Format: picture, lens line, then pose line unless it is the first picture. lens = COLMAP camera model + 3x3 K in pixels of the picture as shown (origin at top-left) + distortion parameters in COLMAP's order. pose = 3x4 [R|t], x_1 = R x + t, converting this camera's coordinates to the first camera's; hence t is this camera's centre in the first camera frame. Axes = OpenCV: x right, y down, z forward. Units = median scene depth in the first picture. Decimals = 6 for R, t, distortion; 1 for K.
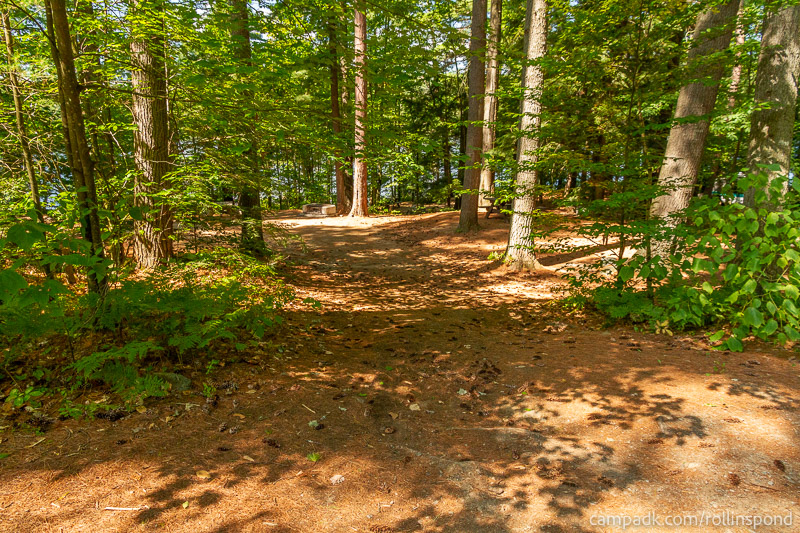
lens RADIAL K [[556.4, 0, 398.6], [0, 556.4, 268.9], [0, 0, 1]] dist [-0.008803, -0.000291]
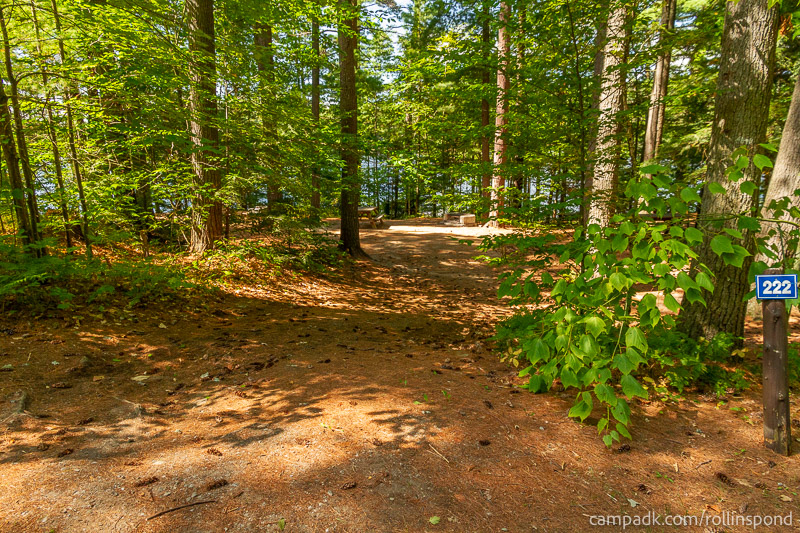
lens RADIAL K [[556.4, 0, 398.9], [0, 556.4, 263.7], [0, 0, 1]] dist [-0.008803, -0.000291]
pose [[0.907185, 0.084023, -0.412257, 0.442904], [-0.097973, 0.995107, -0.012777, -0.004463], [0.409166, 0.051981, 0.910978, 0.099468]]
